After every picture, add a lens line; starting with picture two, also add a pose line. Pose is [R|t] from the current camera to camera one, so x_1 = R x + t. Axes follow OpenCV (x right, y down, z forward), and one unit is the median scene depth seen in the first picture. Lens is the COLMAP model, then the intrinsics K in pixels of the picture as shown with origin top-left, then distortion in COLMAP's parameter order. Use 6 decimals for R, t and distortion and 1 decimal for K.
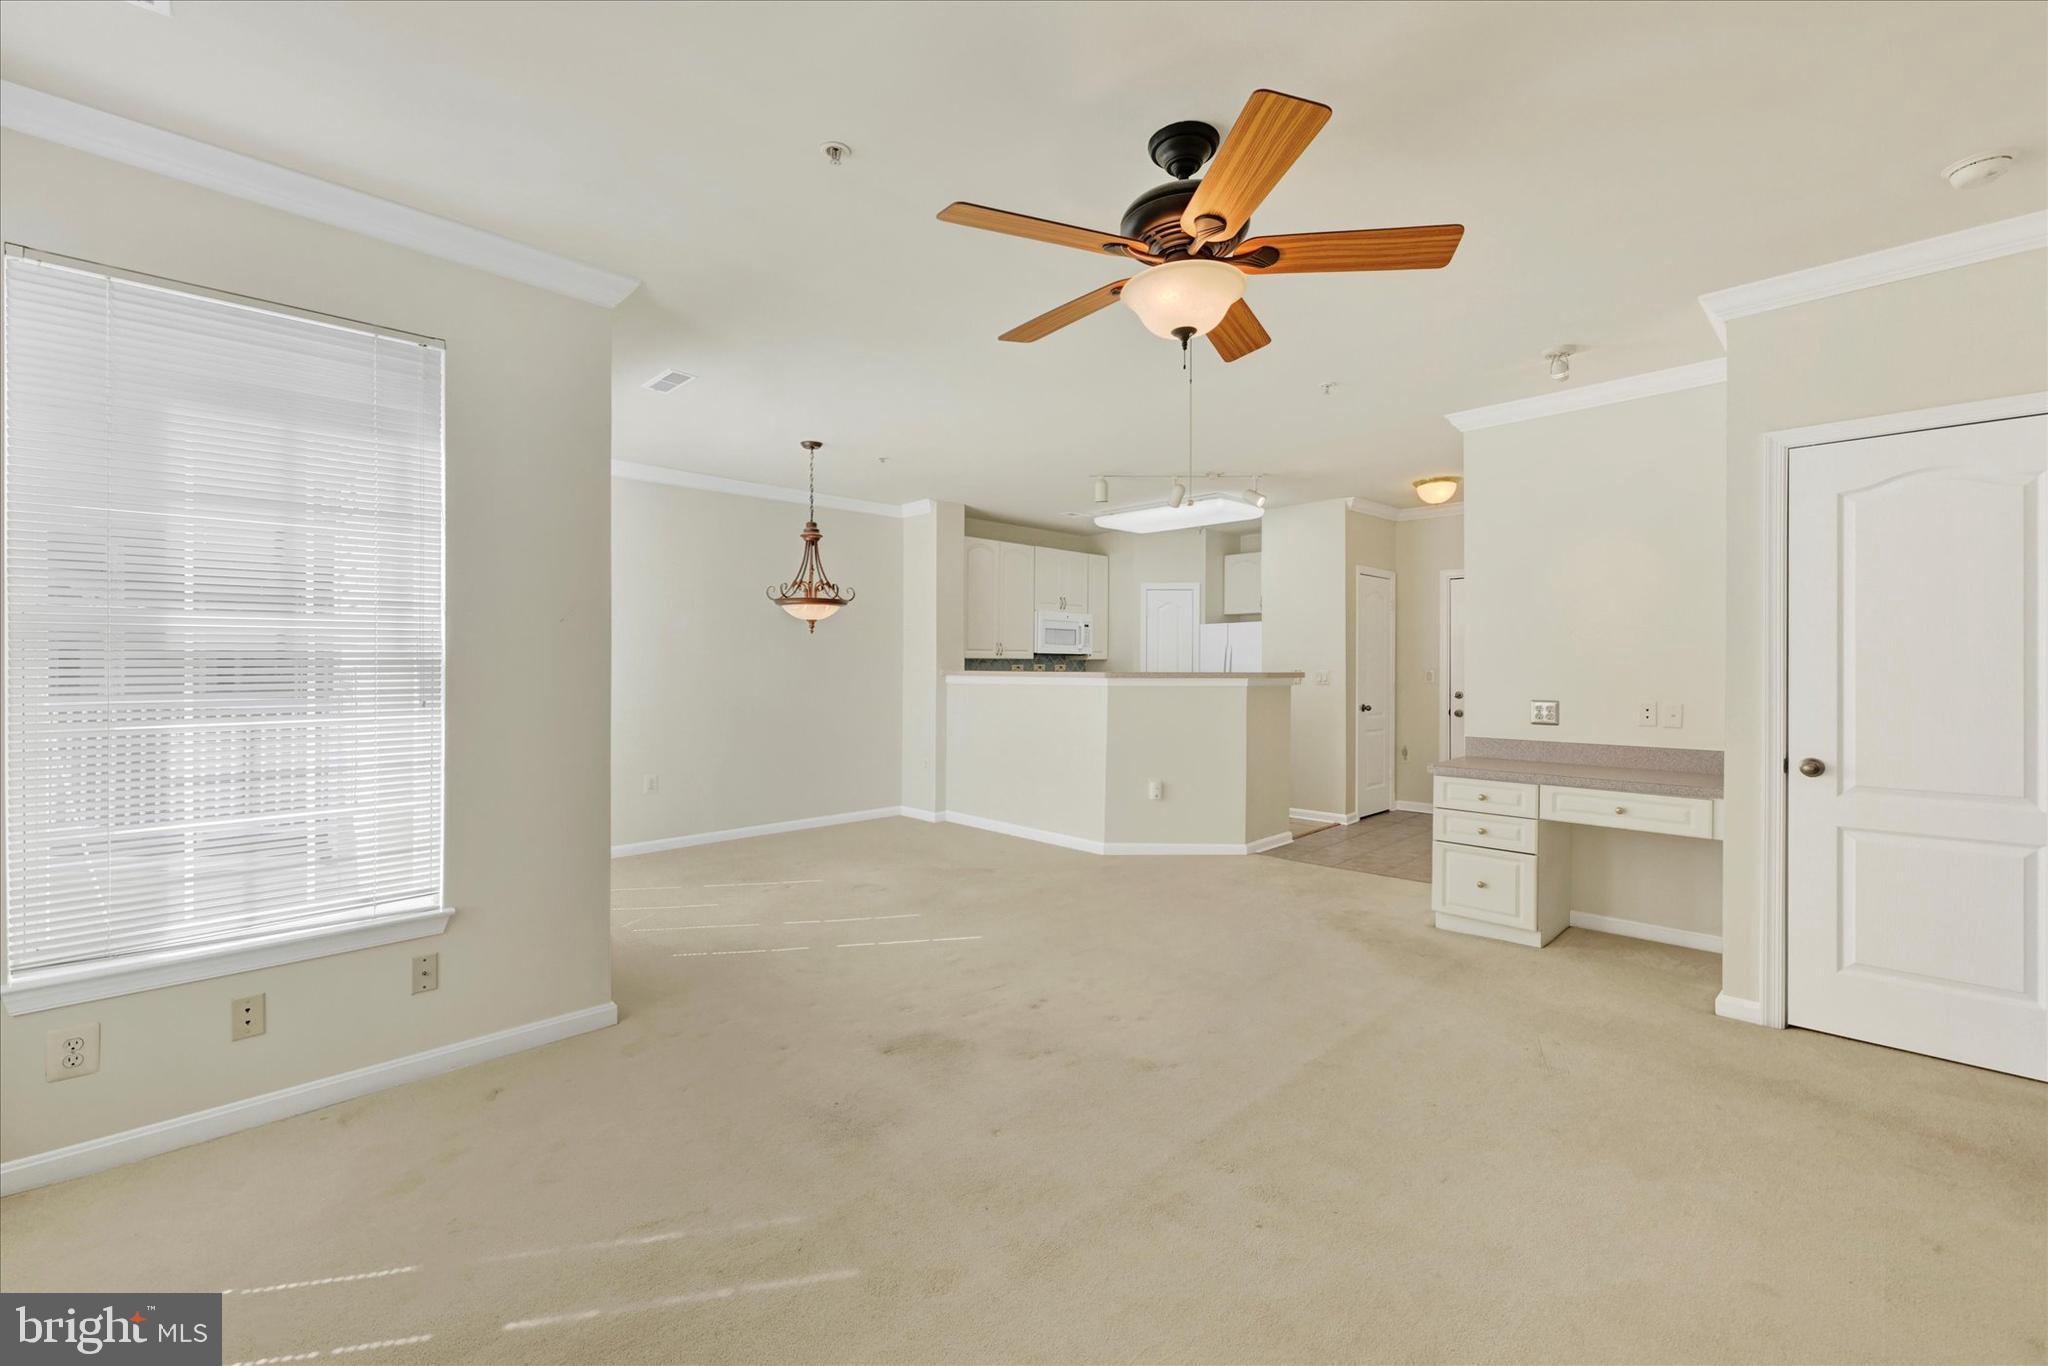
lens RADIAL K [[843.3, 0, 1015.2], [0, 843.3, 655.8], [0, 0, 1]] dist [0.000638, -0.000051]
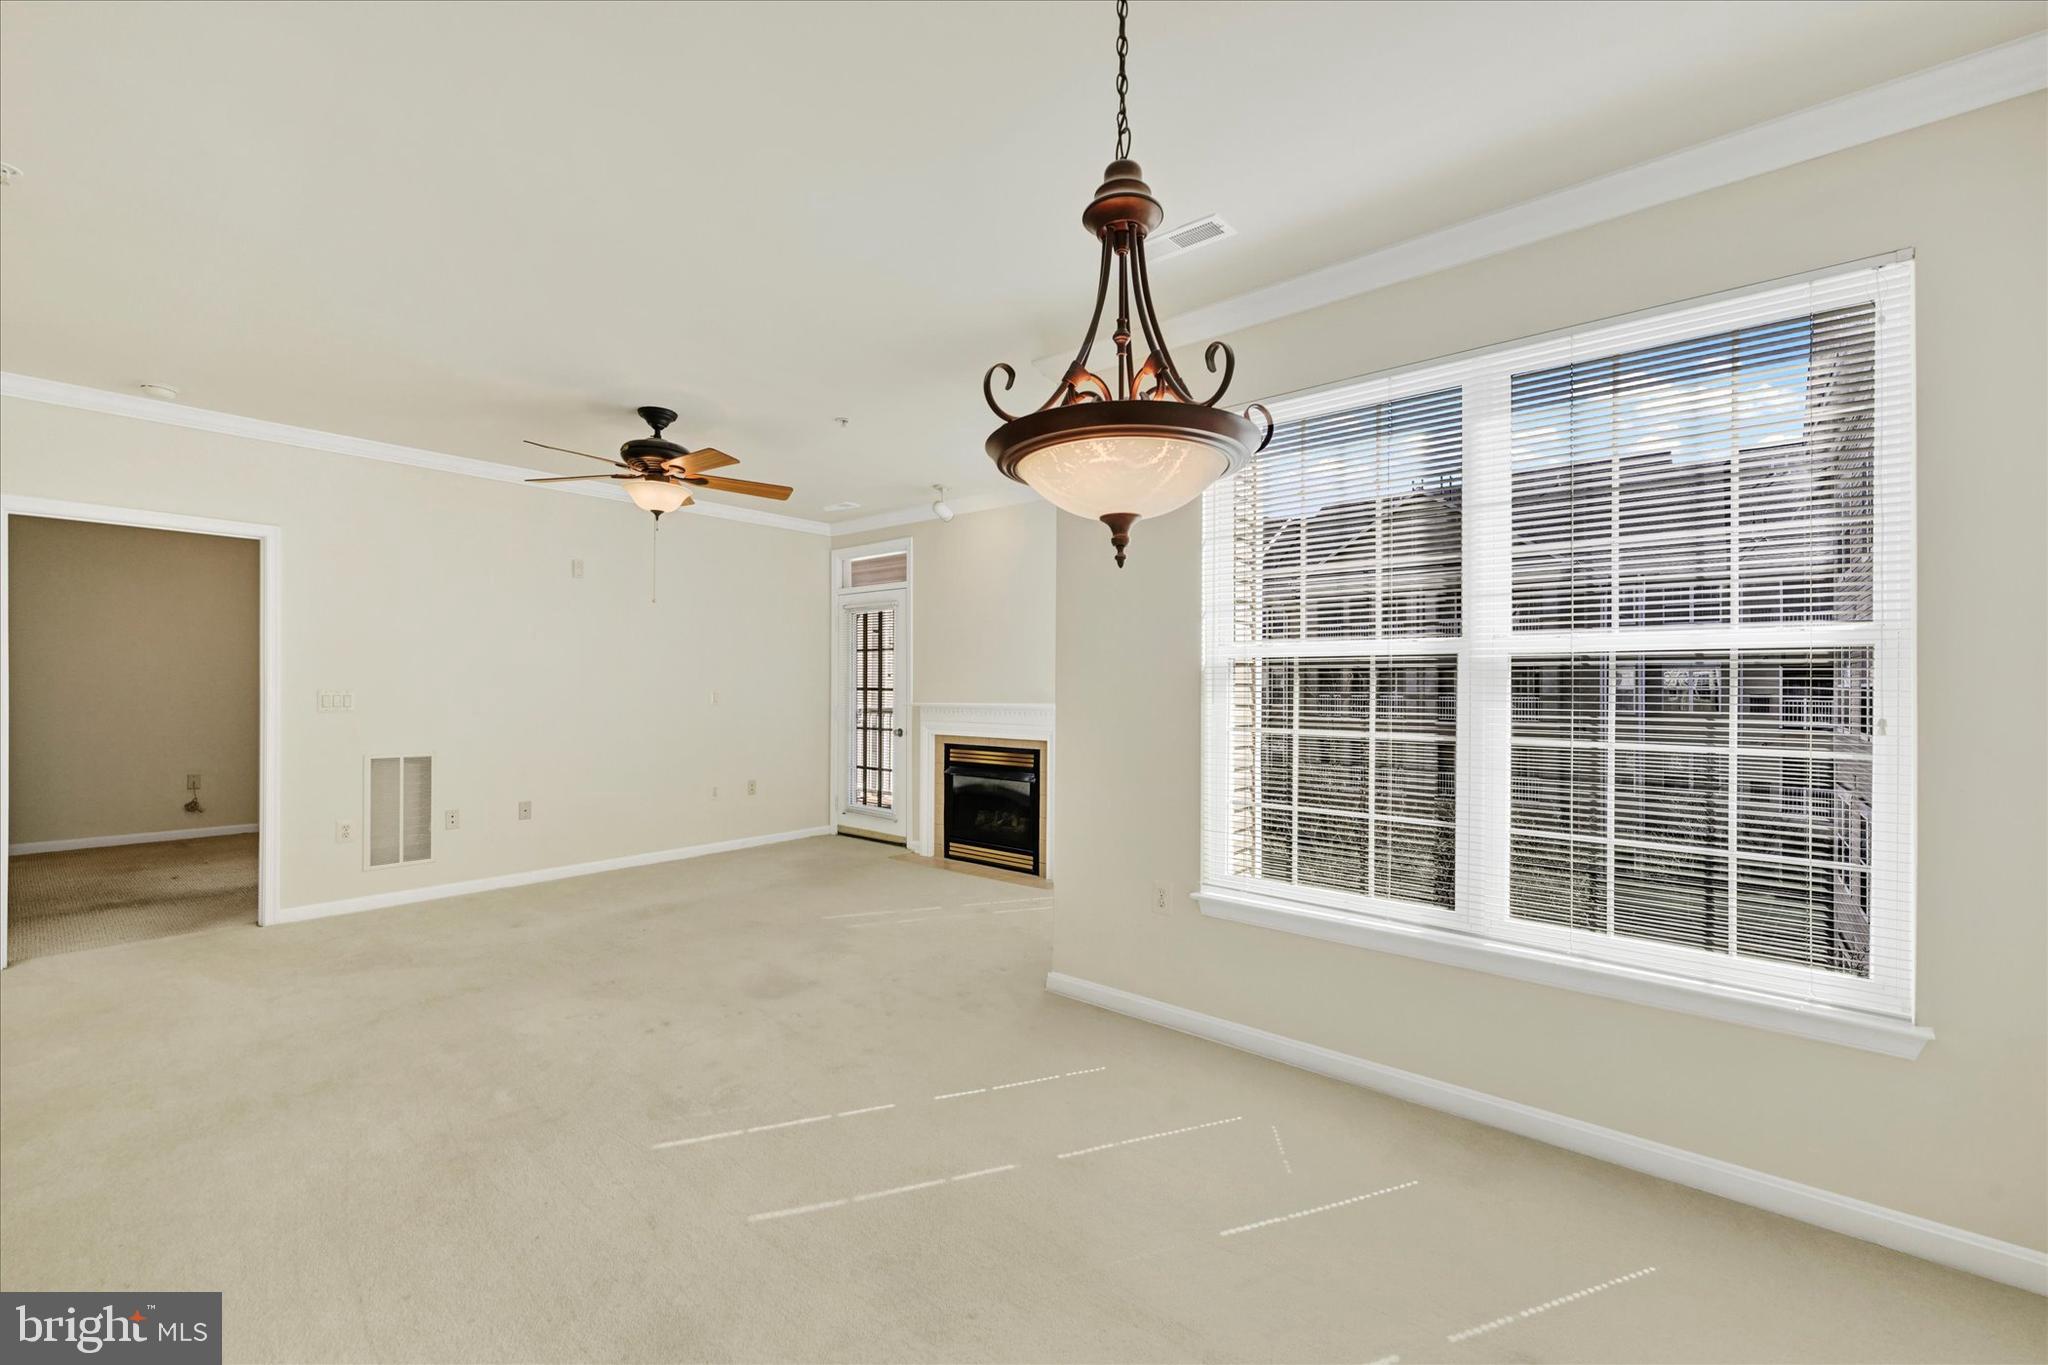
lens RADIAL K [[827.5, 0, 1029.5], [0, 827.5, 683.7], [0, 0, 1]] dist [0.001276, 0.000320]
pose [[-0.992836, -0.006159, -0.119322, -0.130373], [-0.004015, 0.999826, -0.018203, 0.012498], [0.119414, -0.017594, -0.992689, 0.918888]]
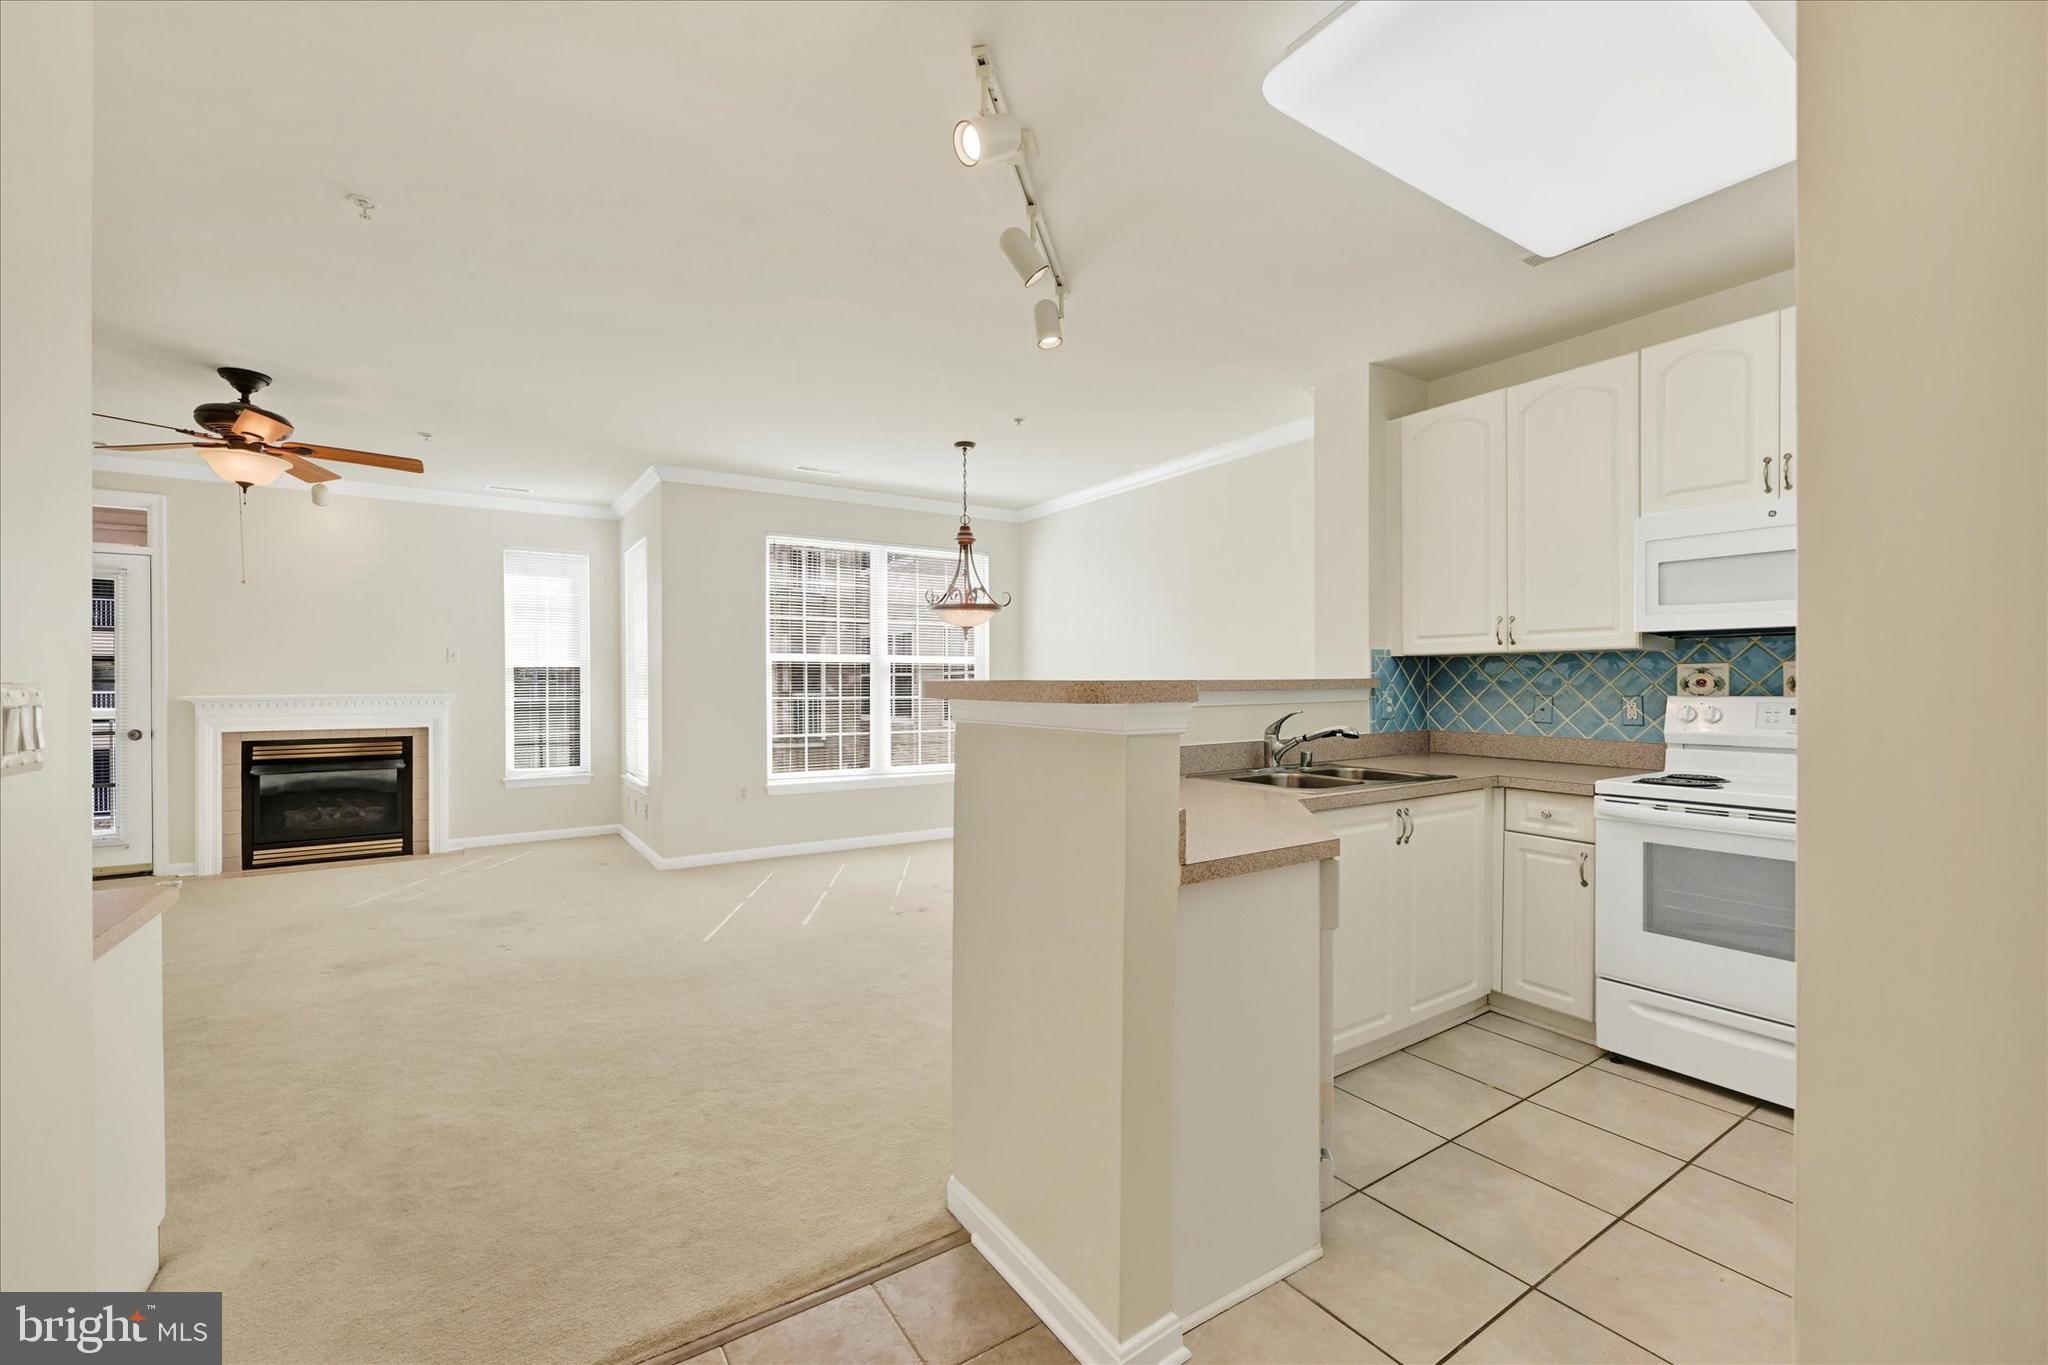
lens RADIAL K [[829.6, 0, 1023.4], [0, 829.6, 686.1], [0, 0, 1]] dist [-0.001096, -0.000411]
pose [[-0.175417, 0.004044, -0.984486, 0.495077], [0.014780, 0.999890, 0.001474, 0.018265], [0.984383, -0.014292, -0.175457, 0.893756]]
